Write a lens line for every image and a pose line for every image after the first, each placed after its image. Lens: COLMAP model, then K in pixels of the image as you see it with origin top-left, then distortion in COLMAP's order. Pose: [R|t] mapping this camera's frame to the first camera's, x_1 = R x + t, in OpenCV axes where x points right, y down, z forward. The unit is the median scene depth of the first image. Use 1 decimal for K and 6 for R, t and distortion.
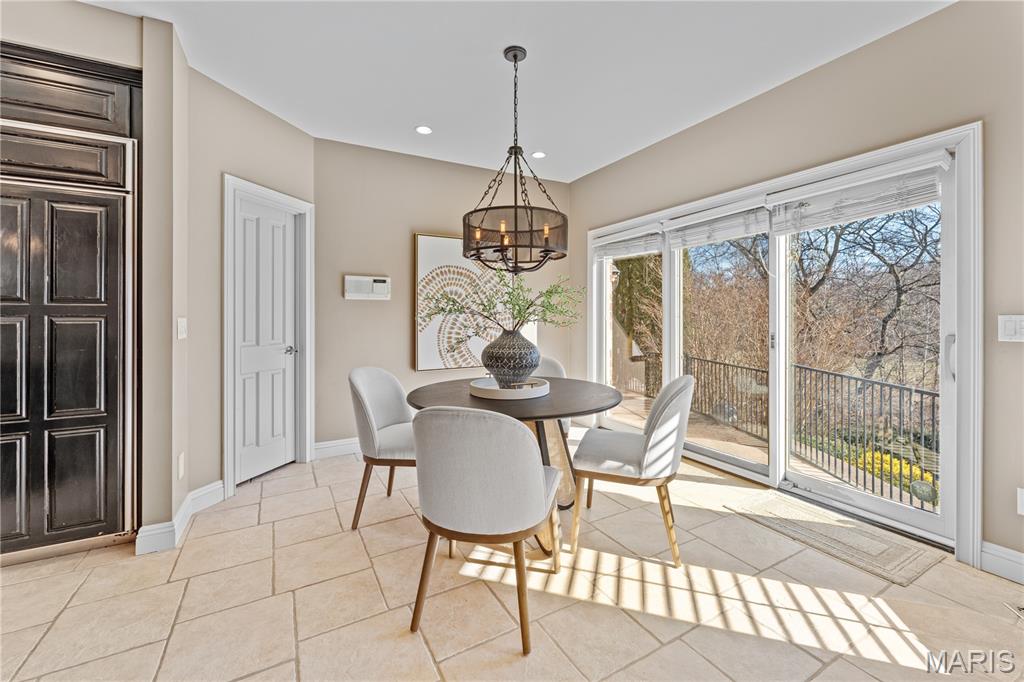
lens RADIAL K [[422.0, 0, 515.8], [0, 422.0, 317.2], [0, 0, 1]] dist [-0.002252, -0.000288]
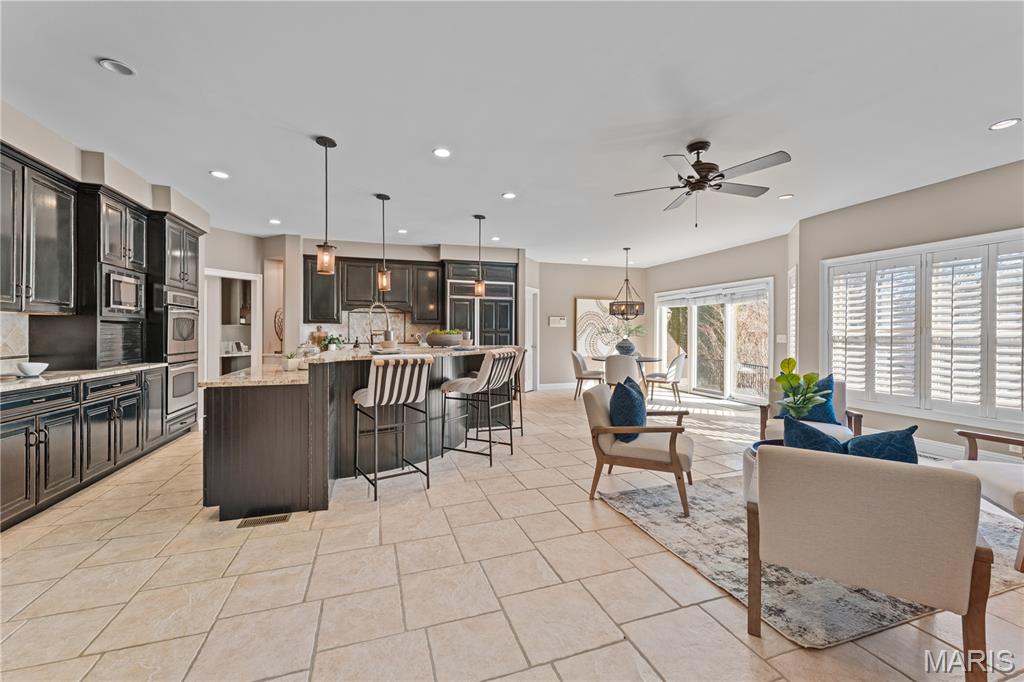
lens RADIAL K [[406.4, 0, 512.0], [0, 406.4, 336.4], [0, 0, 1]] dist [-0.000688, -0.000125]
pose [[0.981204, 0.006239, -0.192874, -0.248877], [-0.005308, 0.999972, 0.005345, 0.003014], [0.192901, -0.004221, 0.981209, -2.066945]]
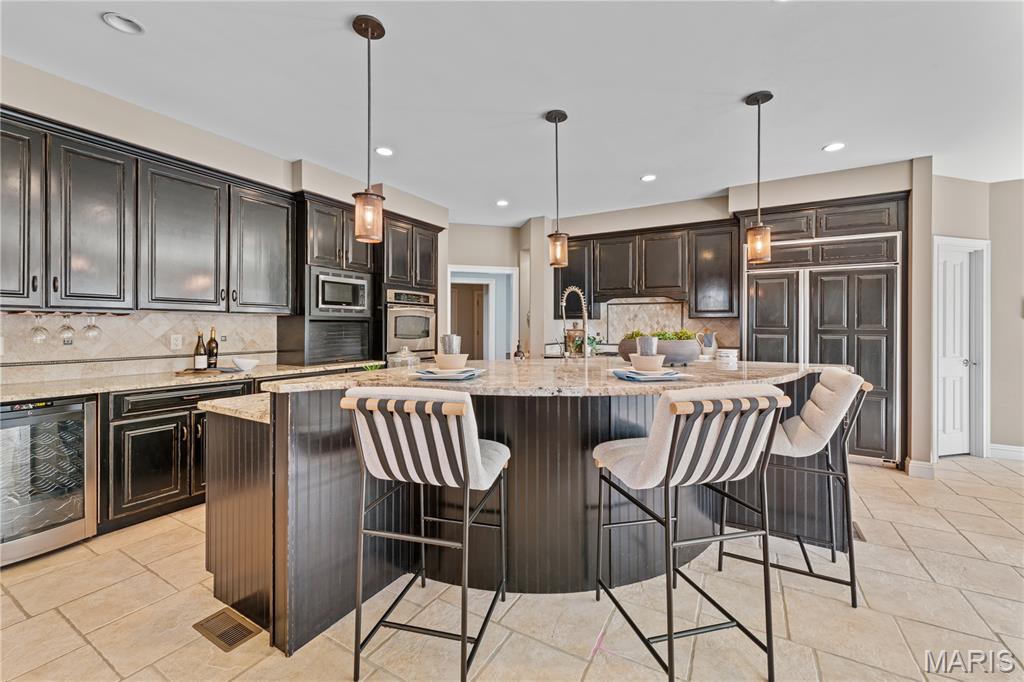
lens RADIAL K [[414.8, 0, 510.2], [0, 414.8, 324.6], [0, 0, 1]] dist [-0.000347, -0.000311]
pose [[0.508986, 0.001823, -0.860773, -0.239066], [-0.009959, 0.999943, -0.003771, -0.021763], [0.860717, 0.010492, 0.508975, -1.091513]]
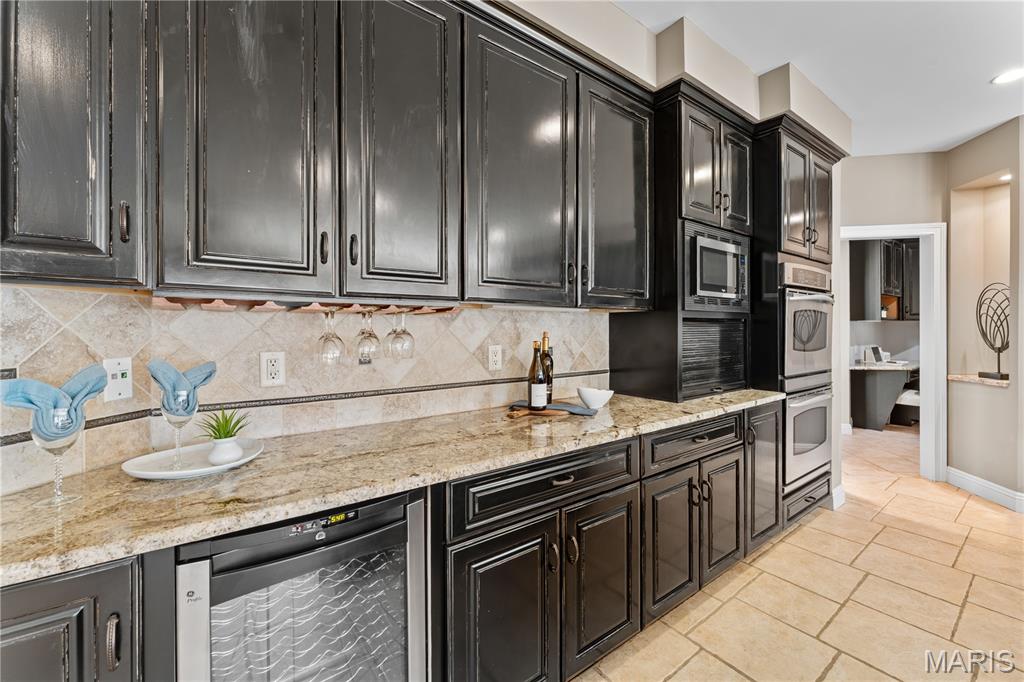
lens RADIAL K [[414.8, 0, 510.2], [0, 414.8, 324.6], [0, 0, 1]] dist [-0.000347, -0.000311]
pose [[0.111427, -0.007672, -0.993743, -1.134977], [-0.002176, 0.999966, -0.007964, -0.017007], [0.993770, 0.003050, 0.111407, -1.394466]]
